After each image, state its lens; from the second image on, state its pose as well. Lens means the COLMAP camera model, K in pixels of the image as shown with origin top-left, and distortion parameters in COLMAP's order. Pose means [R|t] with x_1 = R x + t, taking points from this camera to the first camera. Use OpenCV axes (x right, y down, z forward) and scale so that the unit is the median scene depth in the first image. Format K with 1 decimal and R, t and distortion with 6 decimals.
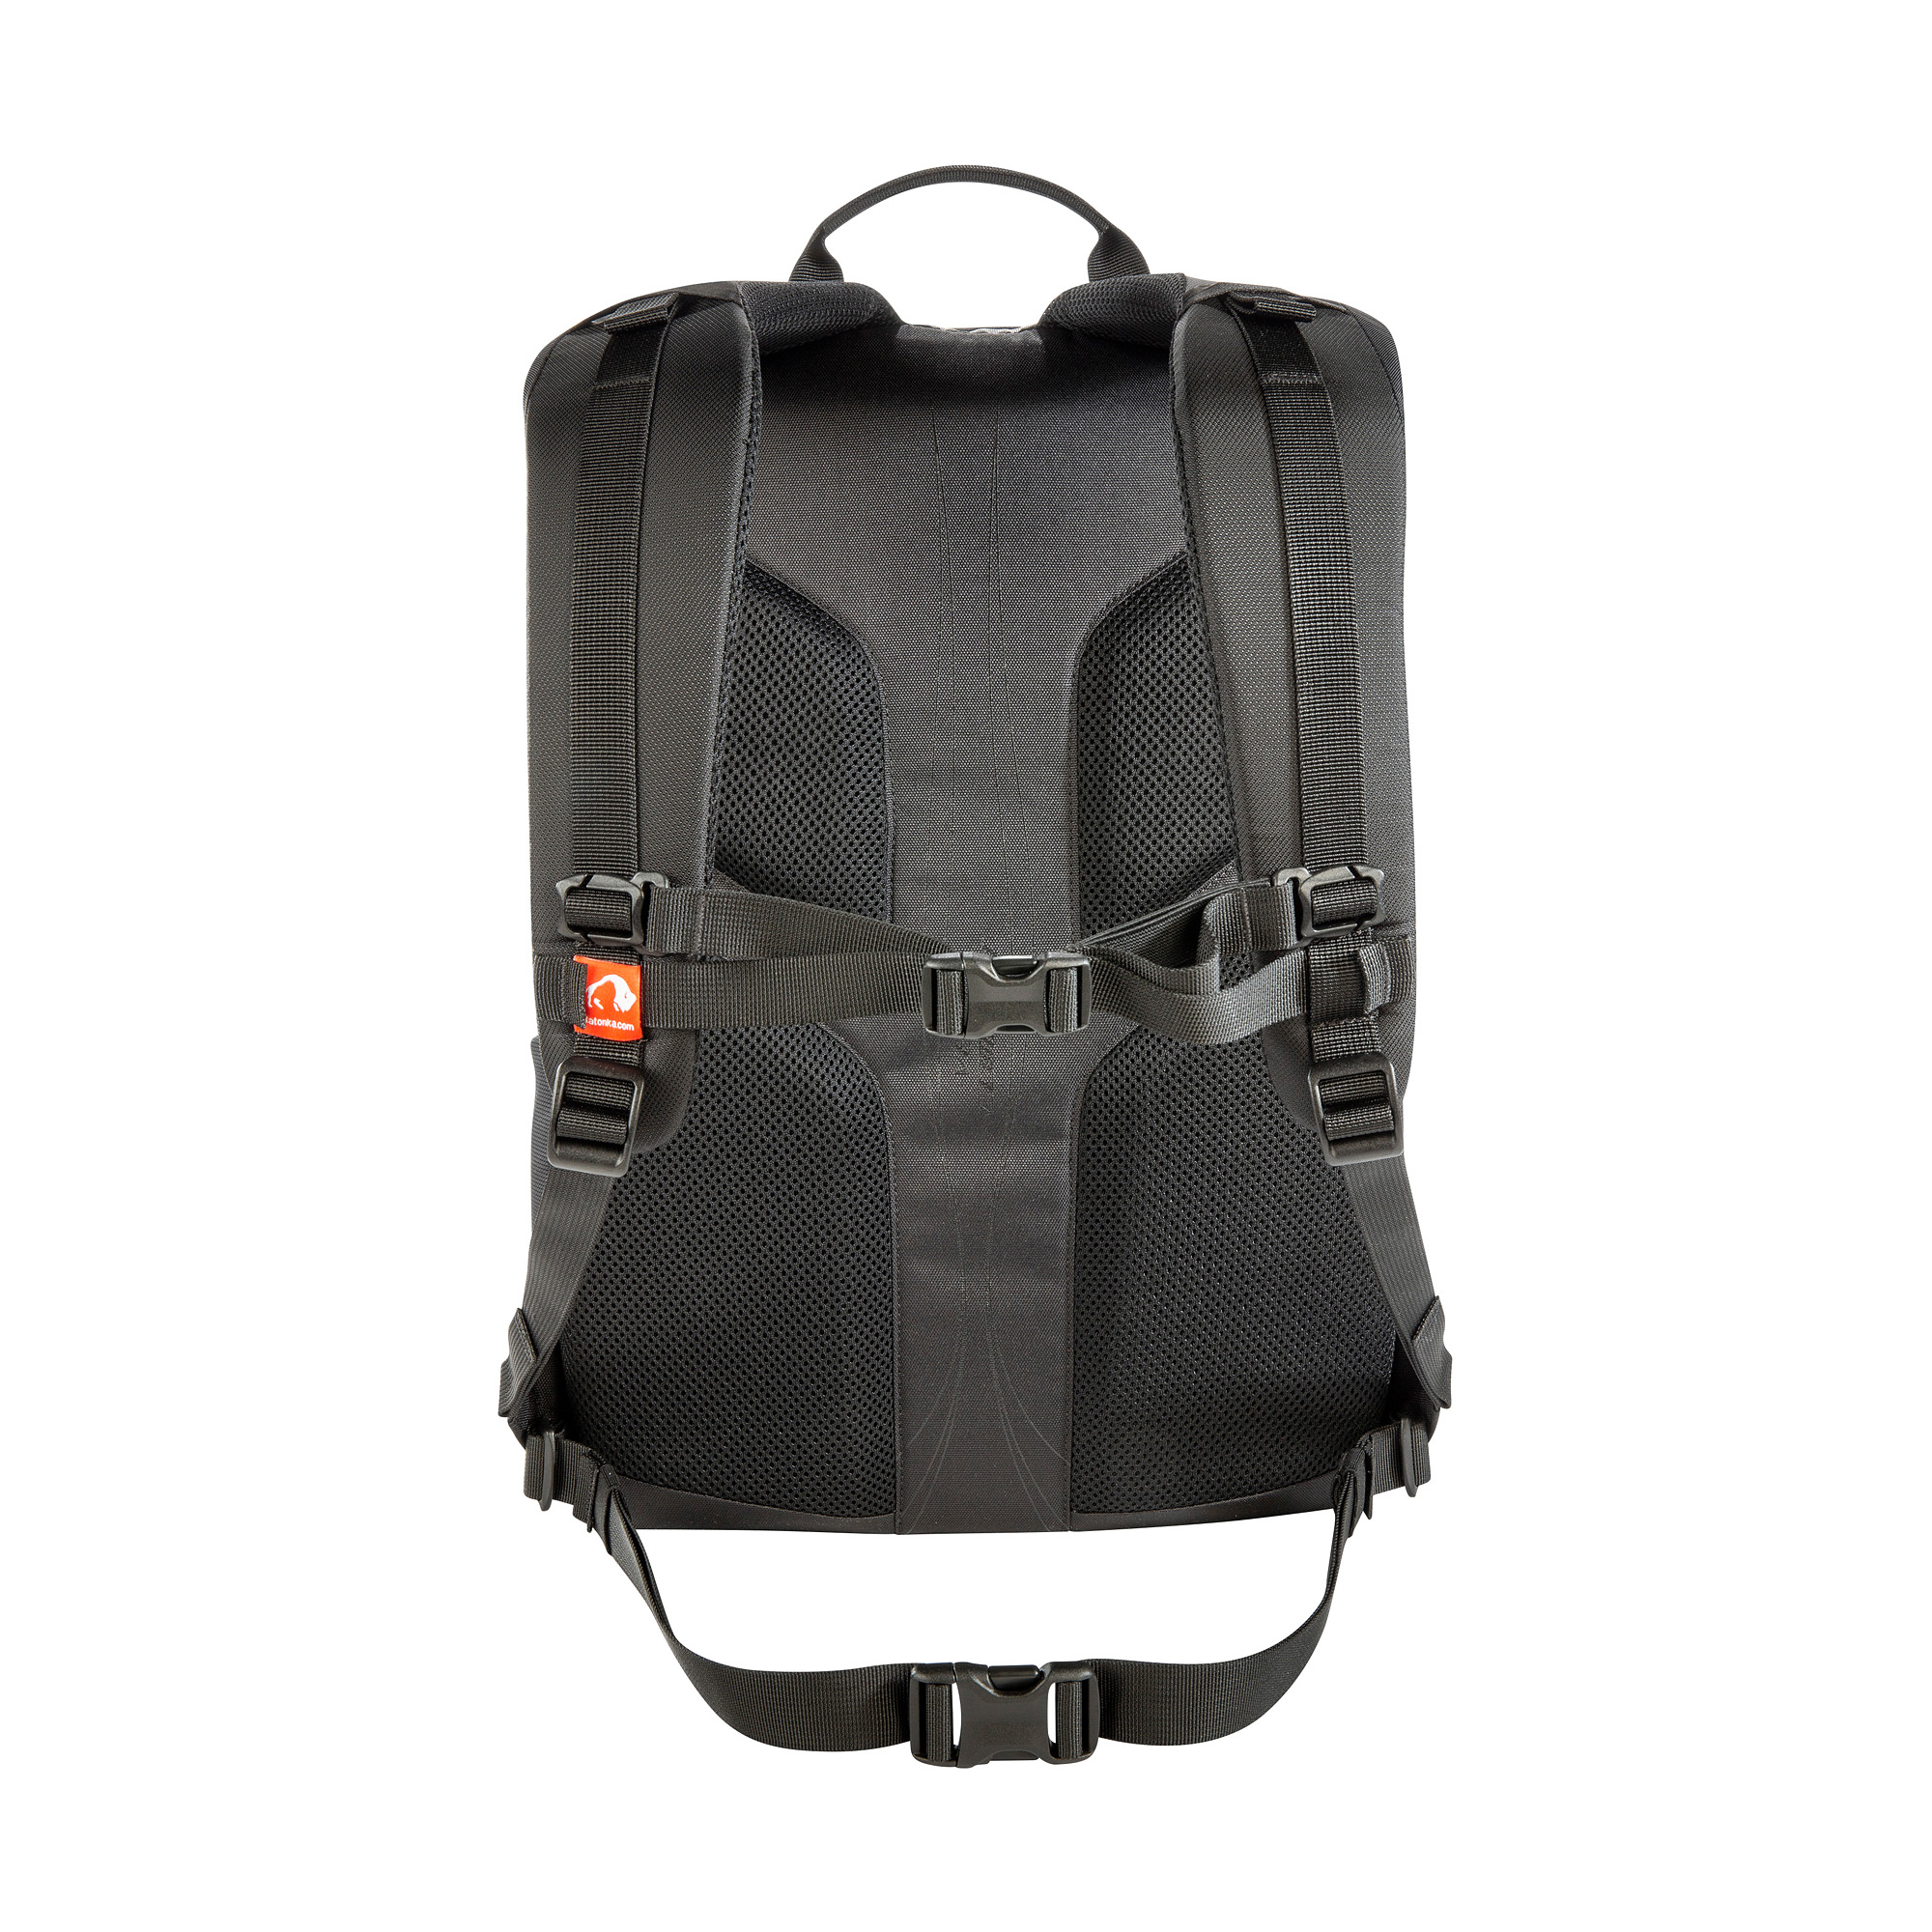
lens RADIAL K [[3456.0, 0, 966.0], [0, 3456.0, 966.0], [0, 0, 1]] dist [0.022713, 0.021585]
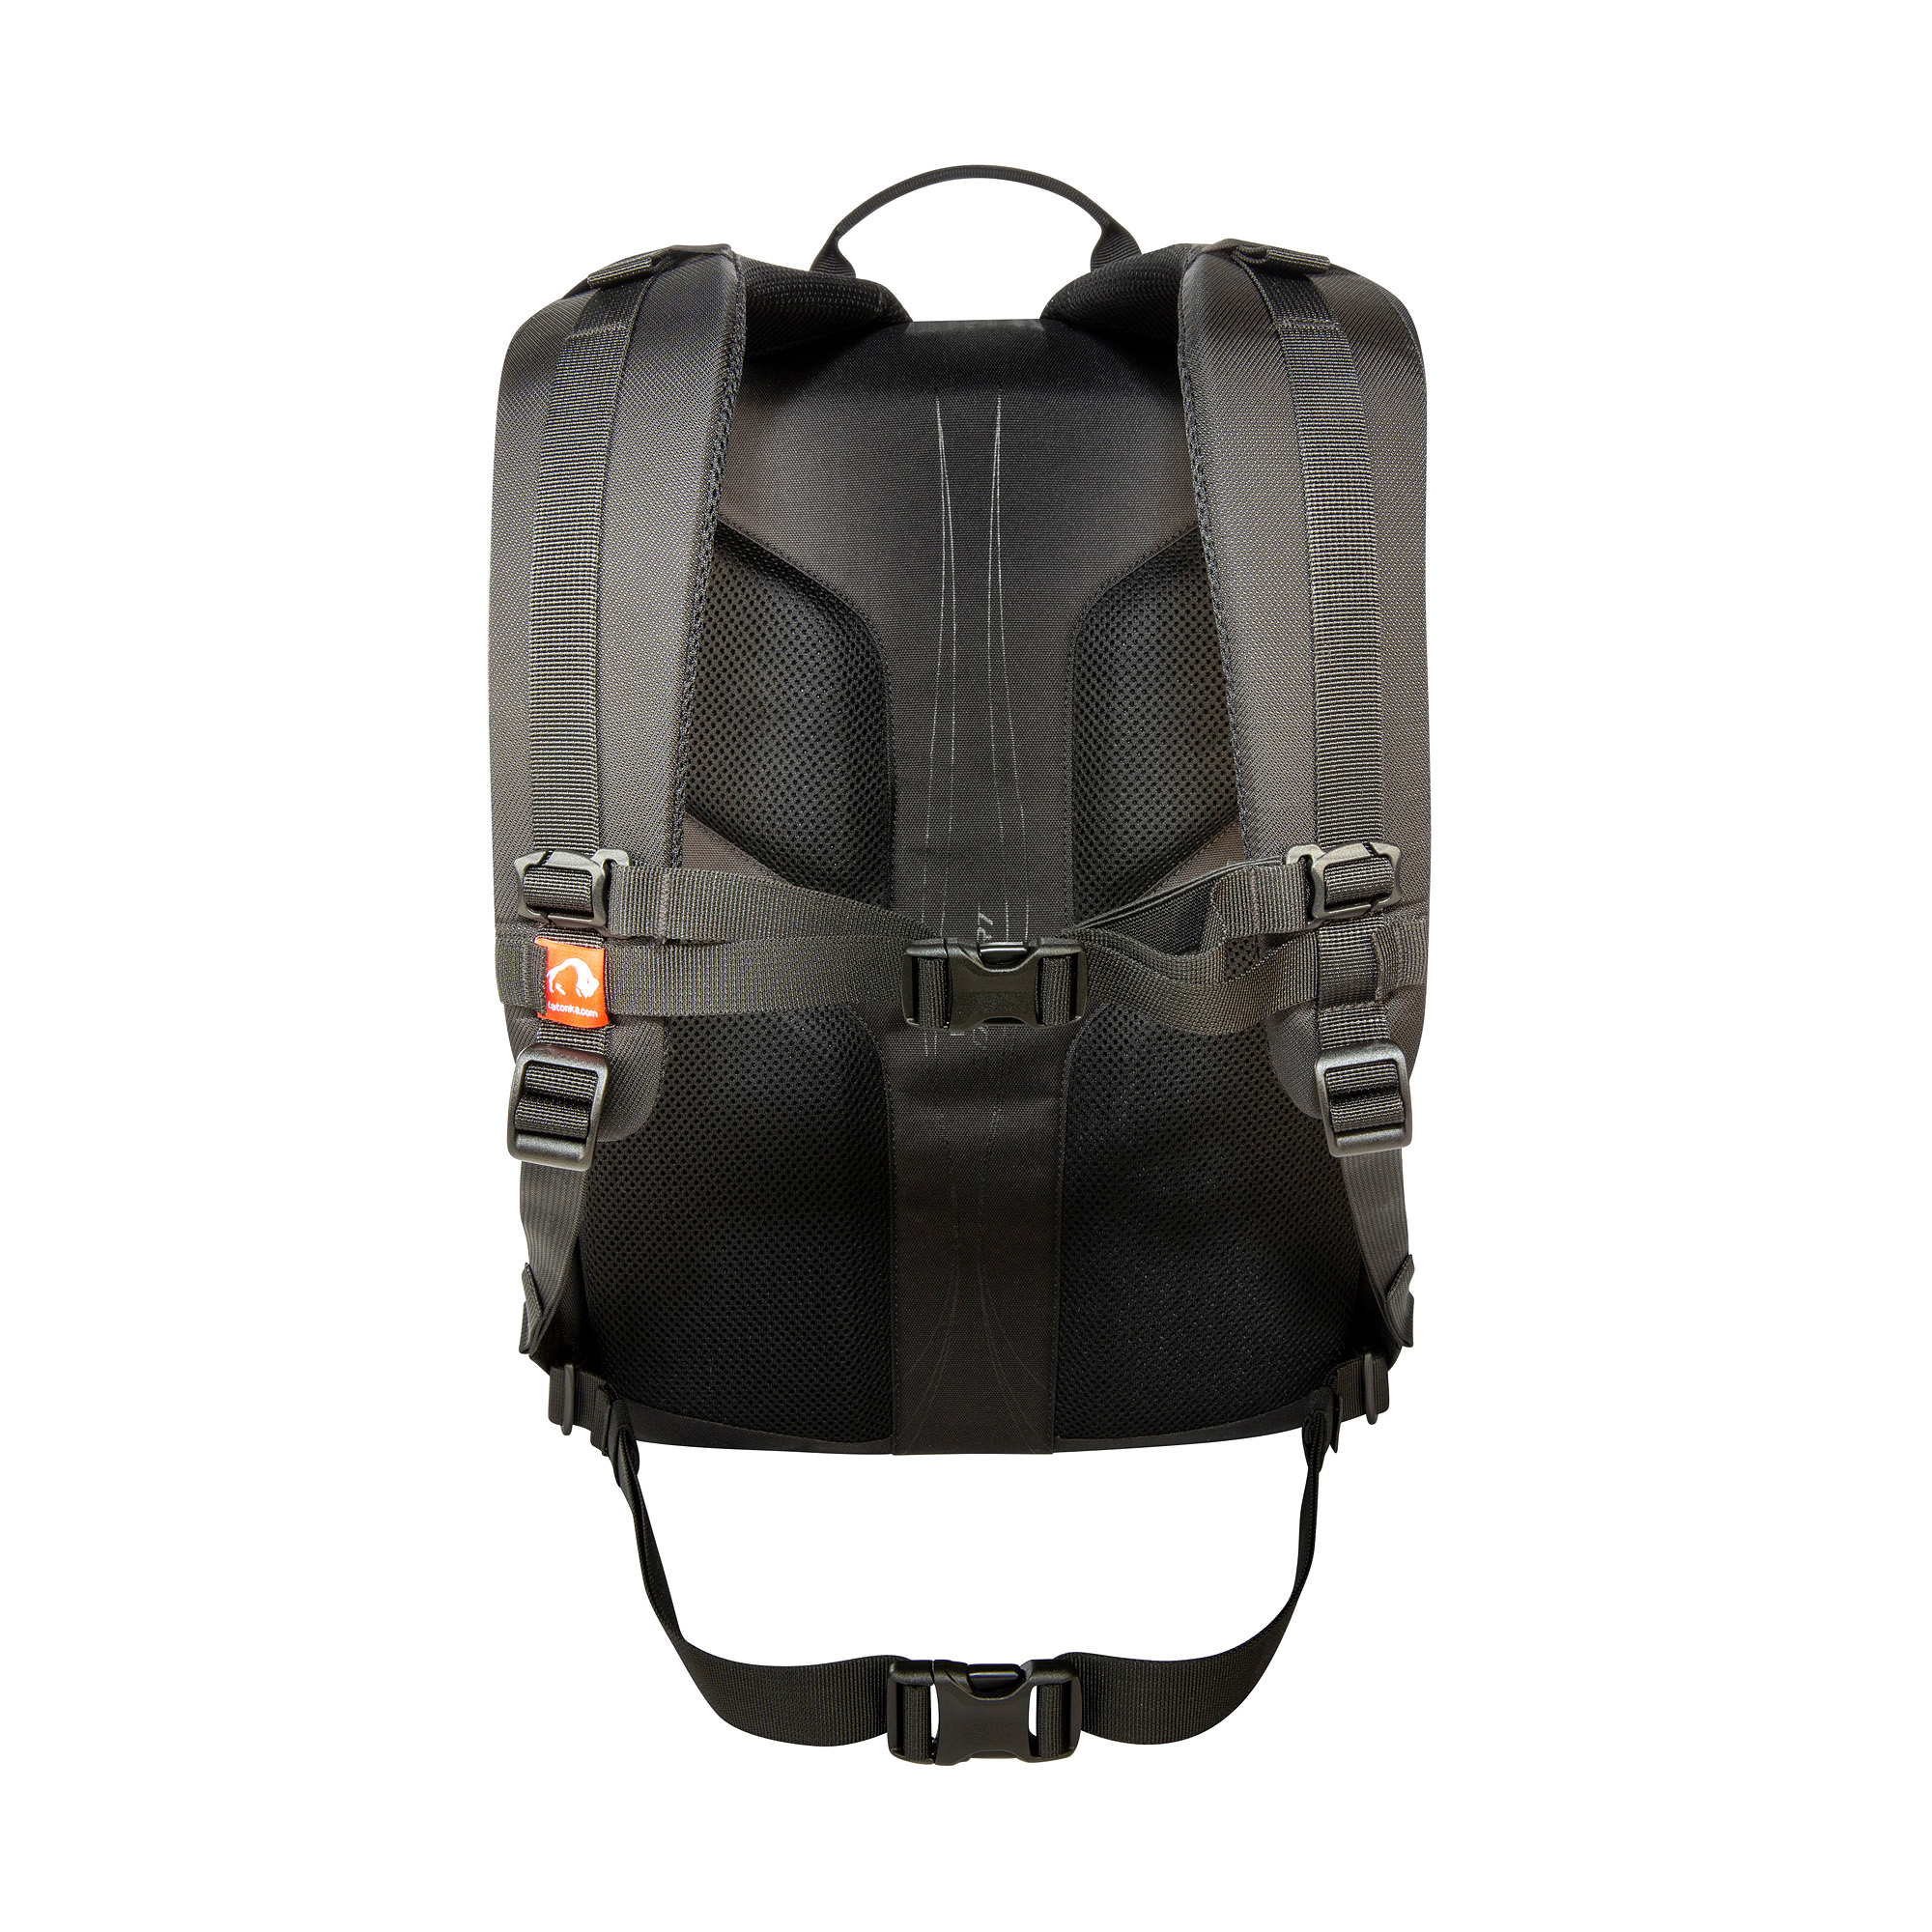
lens RADIAL K [[1898.2, 0, 817.6], [0, 1898.2, 1037.6], [0, 0, 1]] dist [-0.014746, -0.010239]
pose [[0.995532, 0.012508, -0.093595, 0.011791], [-0.004494, 0.996341, 0.085349, -0.019421], [0.094320, -0.084548, 0.991945, 0.469878]]
